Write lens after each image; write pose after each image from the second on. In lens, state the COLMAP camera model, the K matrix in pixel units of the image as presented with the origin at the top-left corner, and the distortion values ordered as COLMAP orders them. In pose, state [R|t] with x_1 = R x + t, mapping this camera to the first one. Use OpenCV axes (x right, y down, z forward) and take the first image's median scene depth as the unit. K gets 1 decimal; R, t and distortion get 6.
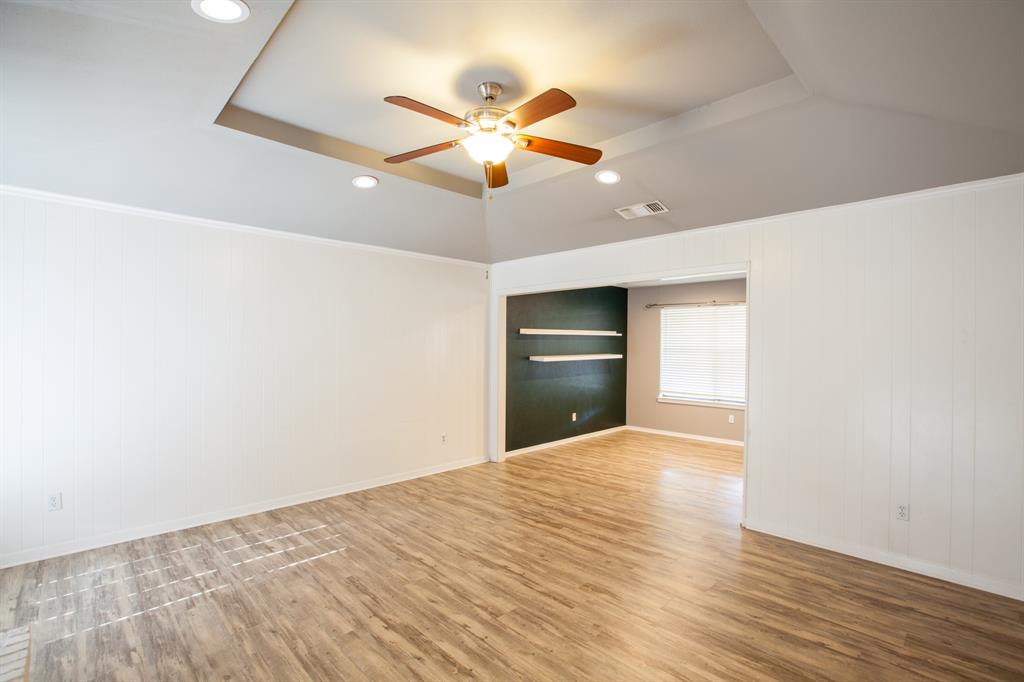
lens RADIAL K [[462.3, 0, 513.3], [0, 462.3, 346.5], [0, 0, 1]] dist [-0.049364, 0.015293]
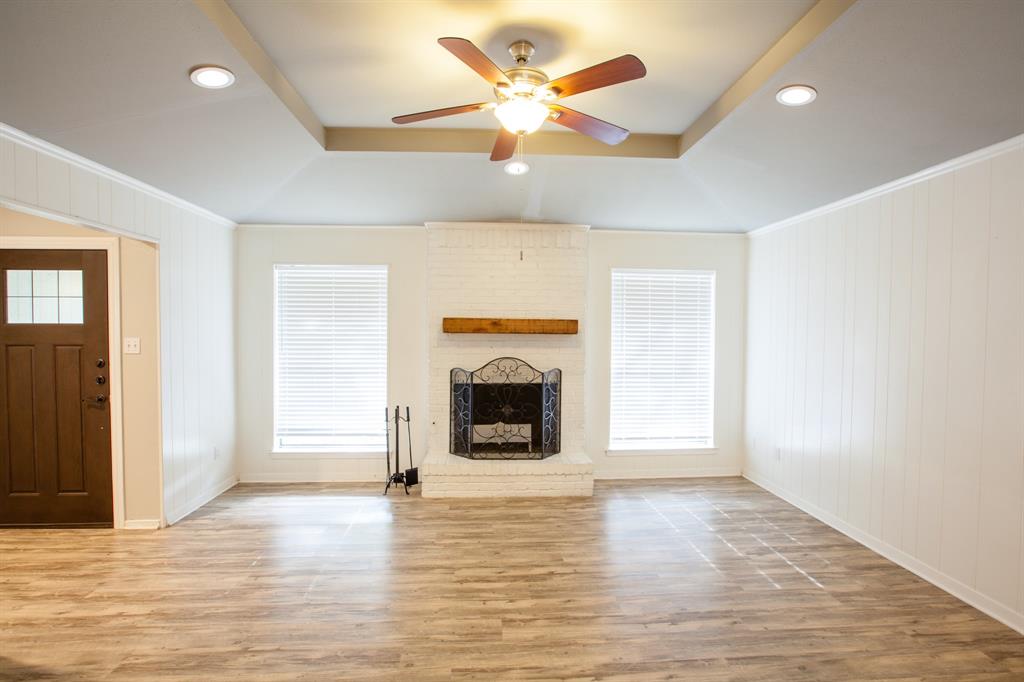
lens RADIAL K [[480.4, 0, 512.9], [0, 480.4, 344.6], [0, 0, 1]] dist [-0.047764, 0.016945]
pose [[-0.653907, 0.010966, -0.756496, 0.614940], [-0.012937, 0.999587, 0.025672, -0.002655], [0.756465, 0.026574, -0.653495, 1.469162]]
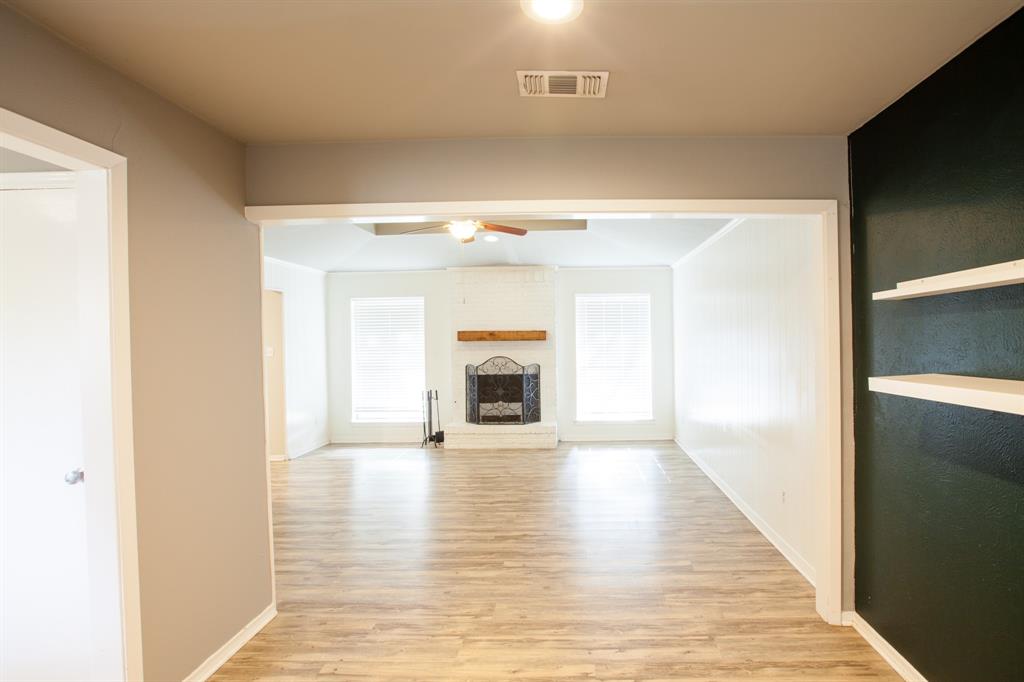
lens RADIAL K [[502.5, 0, 565.3], [0, 502.5, 343.1], [0, 0, 1]] dist [-0.049056, 0.000331]
pose [[-0.715295, 0.010634, -0.698742, 0.940678], [0.007409, 0.999943, 0.007634, -0.003074], [0.698784, 0.000284, -0.715333, 2.438252]]
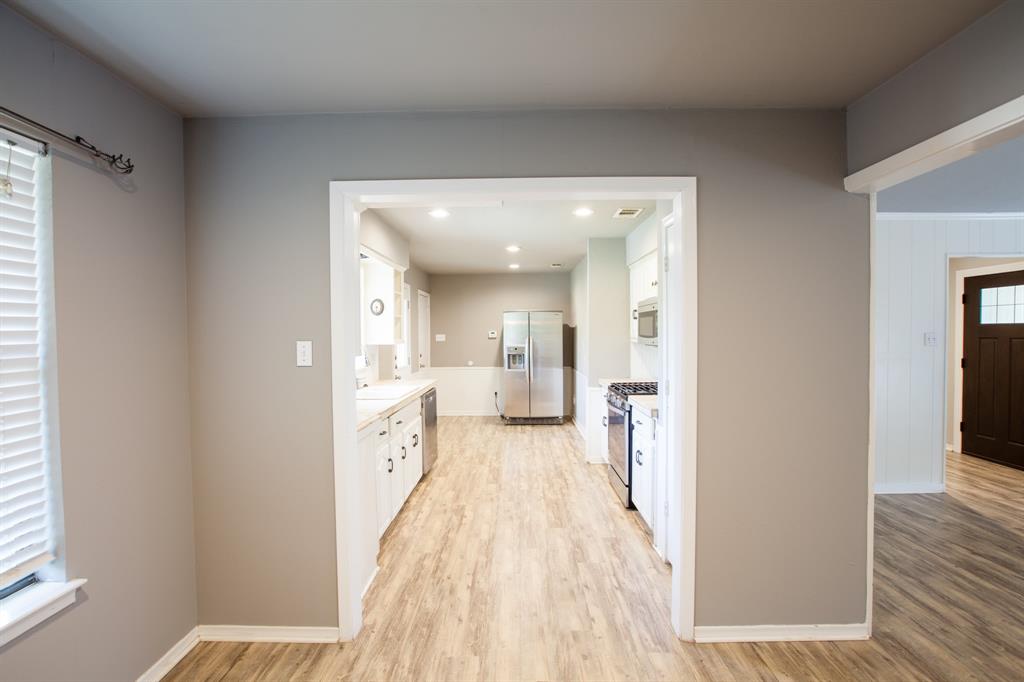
lens RADIAL K [[480.4, 0, 512.9], [0, 480.4, 344.6], [0, 0, 1]] dist [-0.047764, 0.016945]
pose [[-0.703972, -0.020138, 0.709942, 0.552223], [0.006785, 0.999362, 0.035076, -0.004563], [-0.710195, 0.029509, -0.703386, 2.337867]]
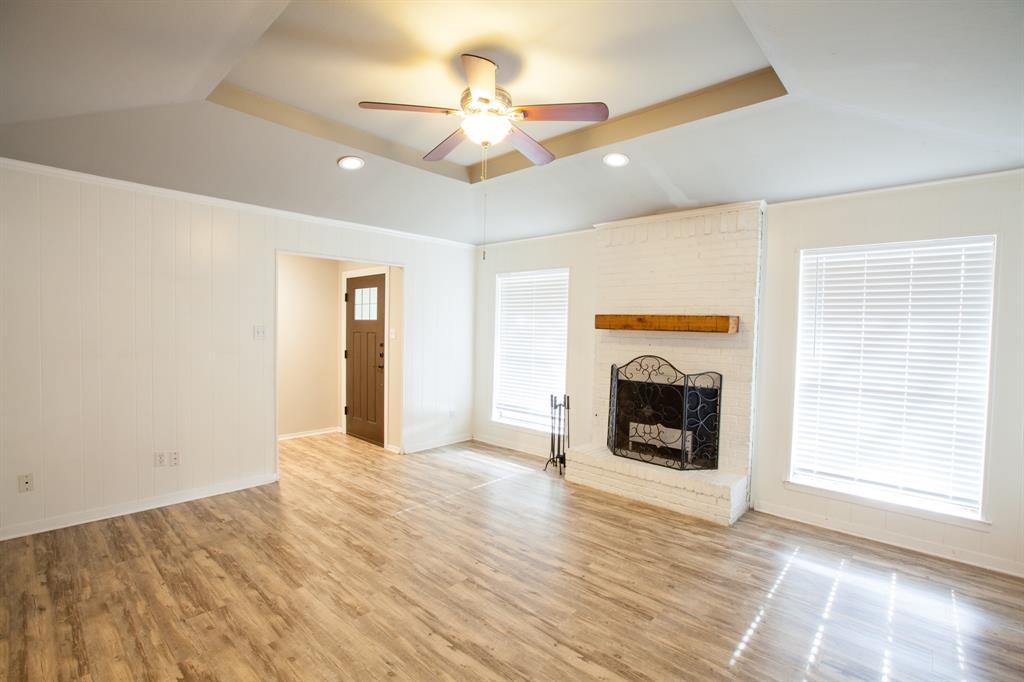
lens RADIAL K [[465.6, 0, 515.2], [0, 465.6, 343.1], [0, 0, 1]] dist [-0.052541, 0.018851]
pose [[-0.997988, -0.023454, -0.058898, -0.063362], [-0.025803, 0.998889, 0.039441, -0.005259], [0.057908, 0.040881, -0.997485, 1.846110]]
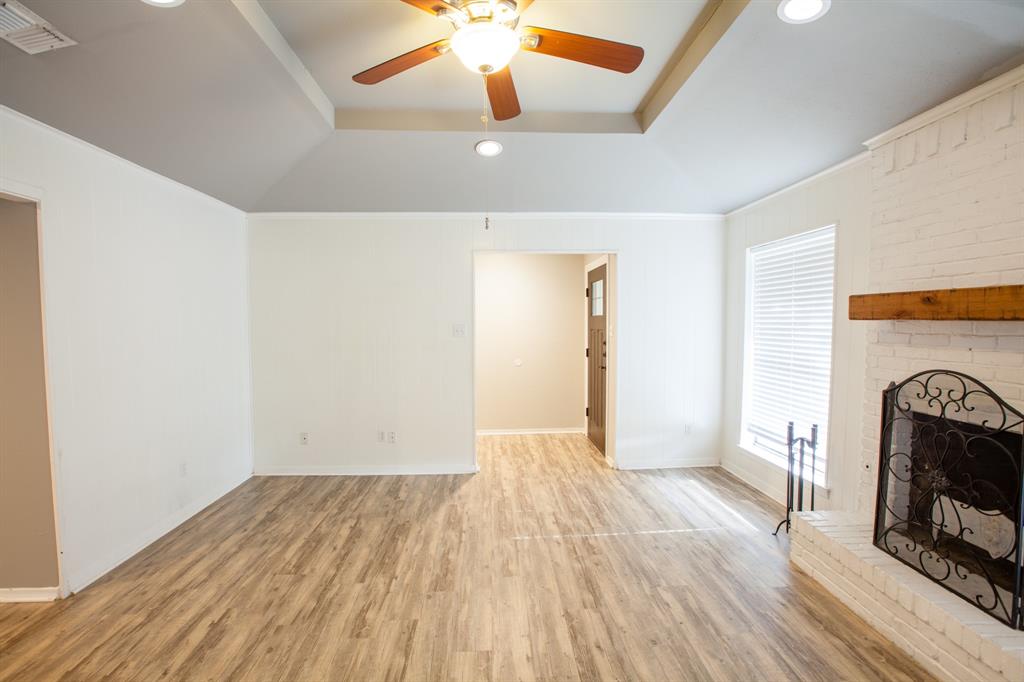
lens RADIAL K [[465.6, 0, 515.2], [0, 465.6, 343.1], [0, 0, 1]] dist [-0.052541, 0.018851]
pose [[-0.750235, -0.032808, 0.660356, -0.532495], [0.003959, 0.998527, 0.054107, -0.003623], [-0.661159, 0.043207, -0.749001, 1.394981]]
